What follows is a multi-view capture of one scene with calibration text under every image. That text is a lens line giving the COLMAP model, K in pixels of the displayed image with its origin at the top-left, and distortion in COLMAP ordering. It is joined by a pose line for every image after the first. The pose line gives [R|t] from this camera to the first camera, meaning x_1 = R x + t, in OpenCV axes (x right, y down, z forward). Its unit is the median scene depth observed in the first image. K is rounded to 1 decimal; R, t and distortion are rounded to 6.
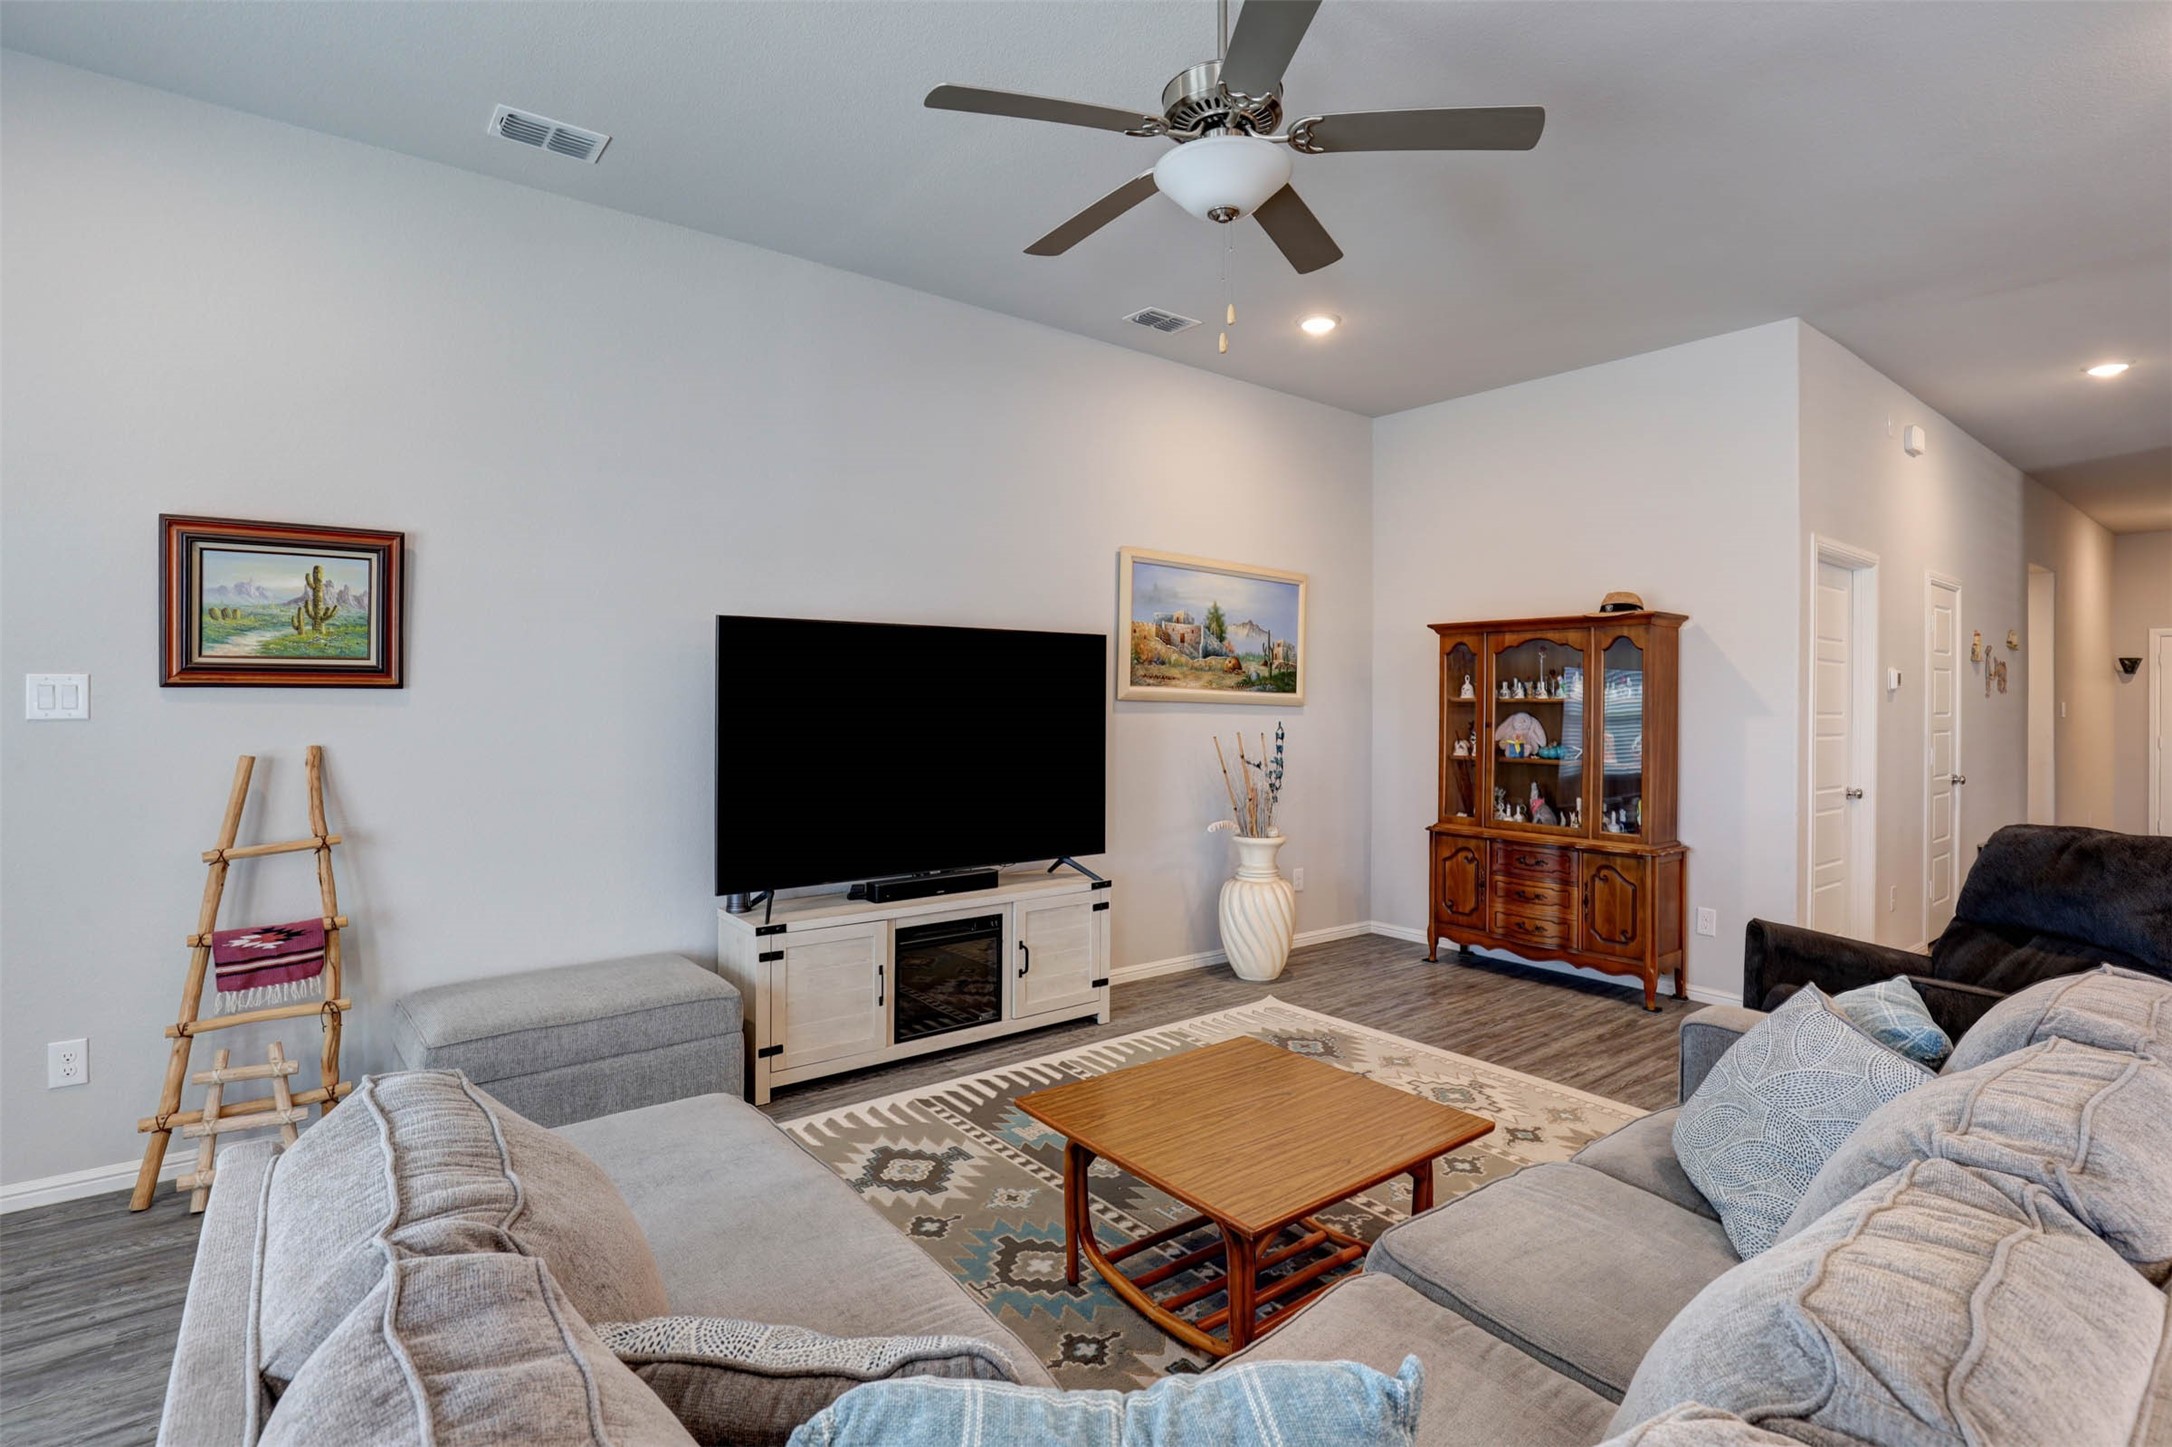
lens RADIAL K [[1059.1, 0, 1098.5], [0, 1059.1, 712.7], [0, 0, 1]] dist [-0.004878, -0.000611]
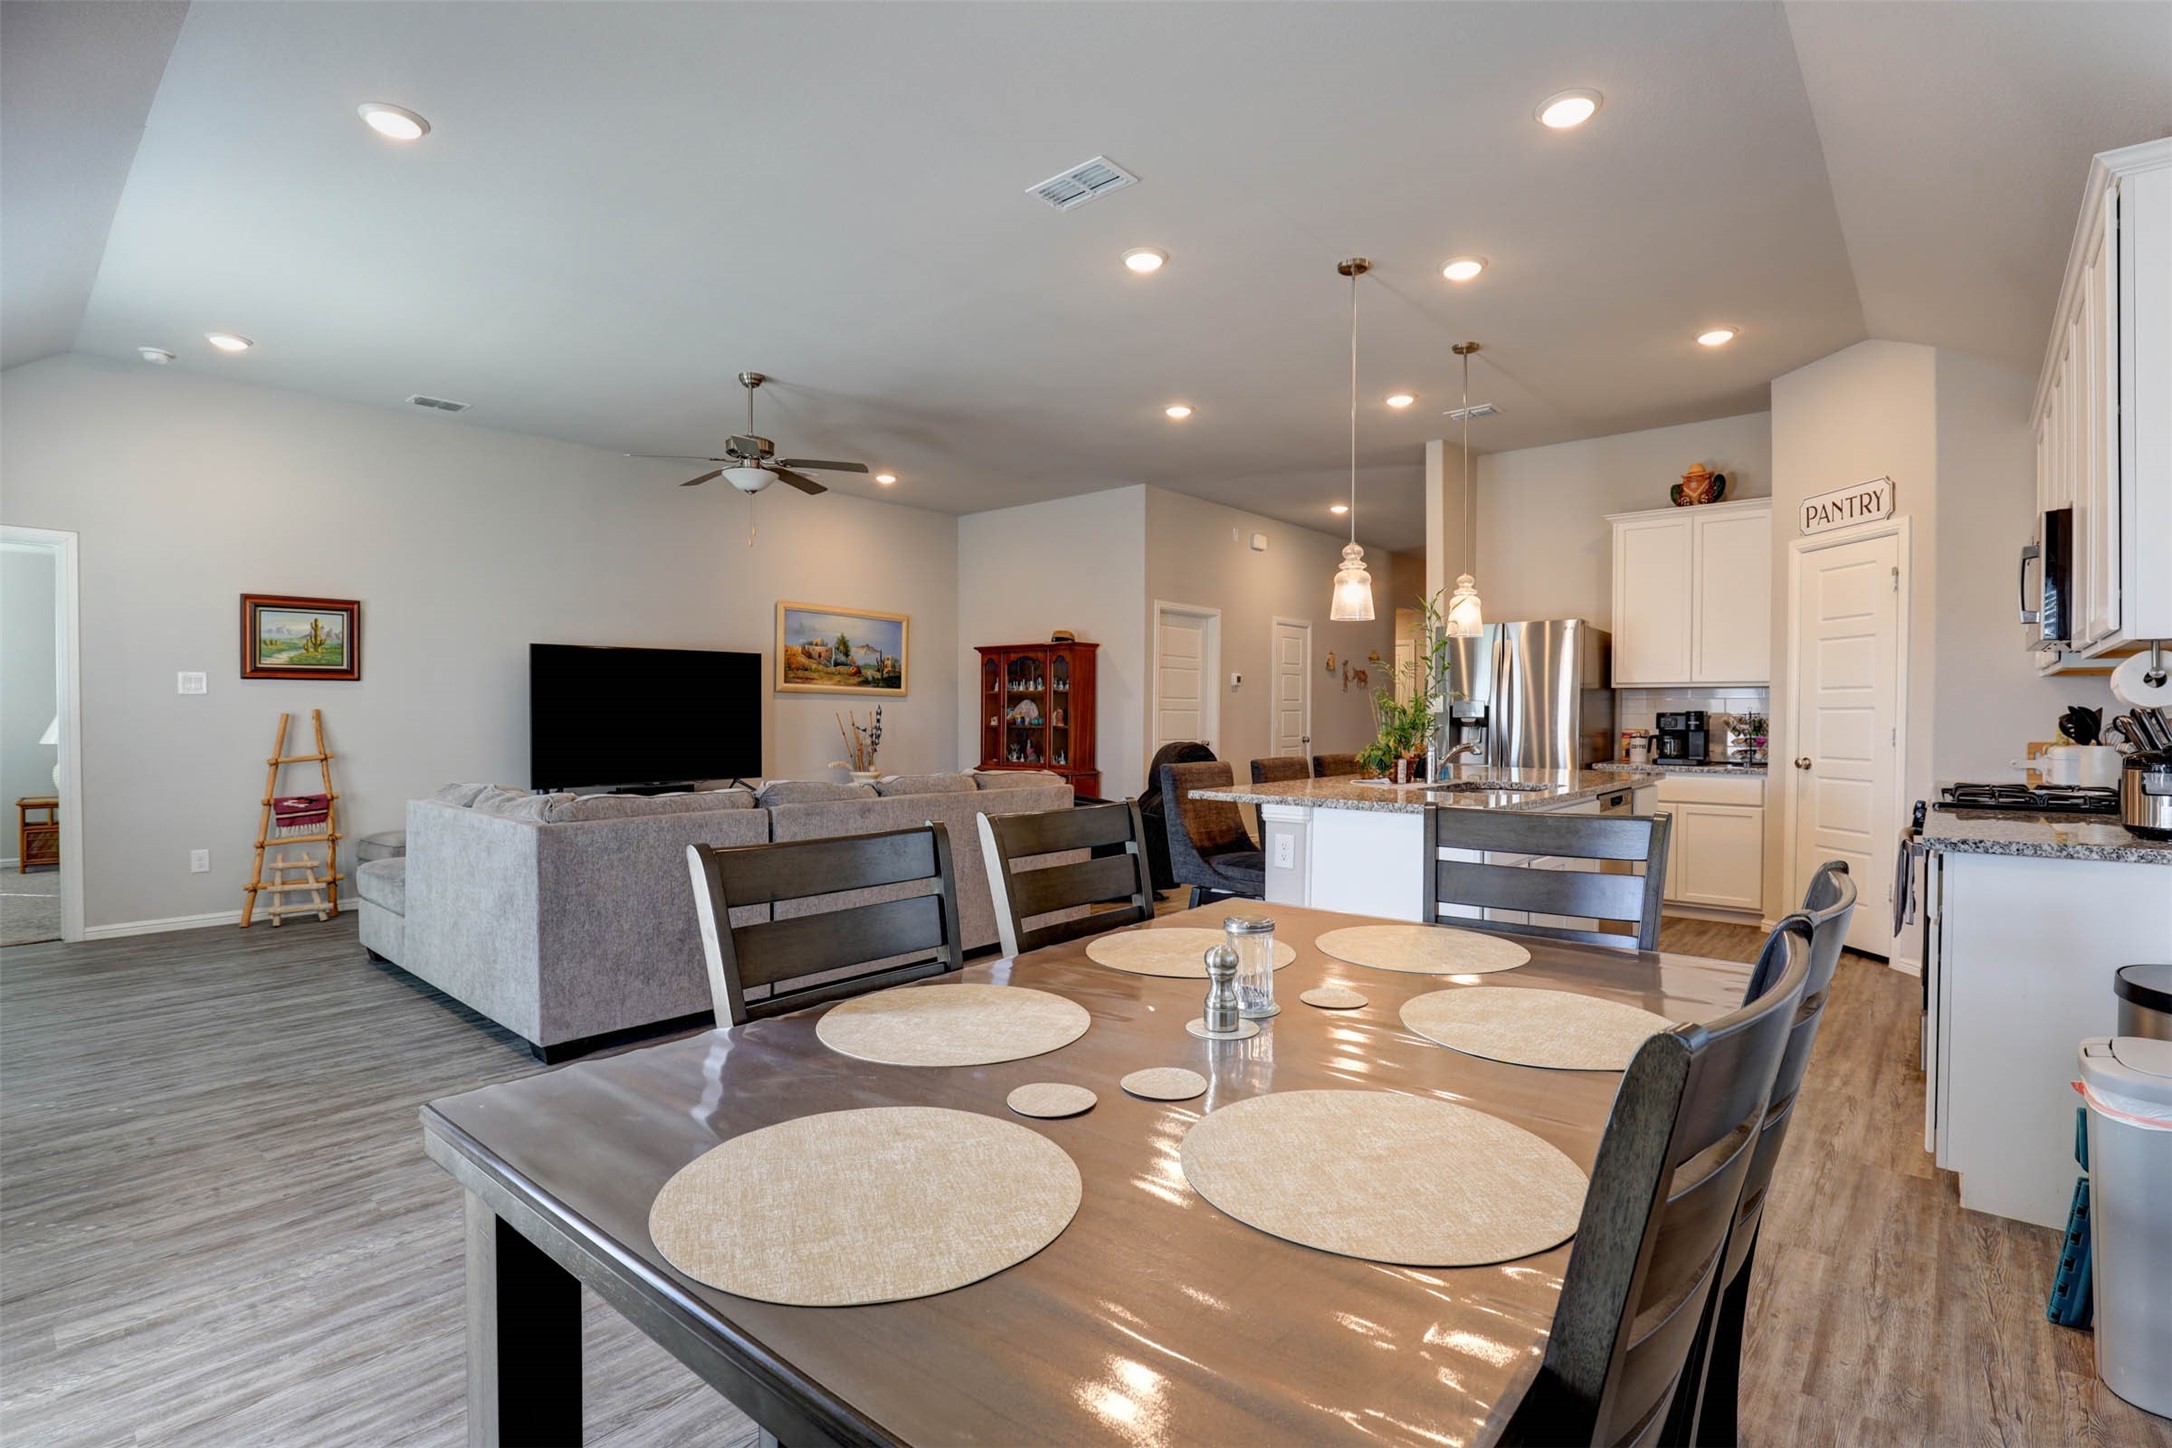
lens RADIAL K [[1059.1, 0, 1068.2], [0, 1059.1, 734.5], [0, 0, 1]] dist [-0.004878, -0.000611]
pose [[0.989693, -0.005801, 0.143090, 0.259227], [0.004292, 0.999932, 0.010849, 0.044573], [-0.143144, -0.010123, 0.989650, -0.817262]]
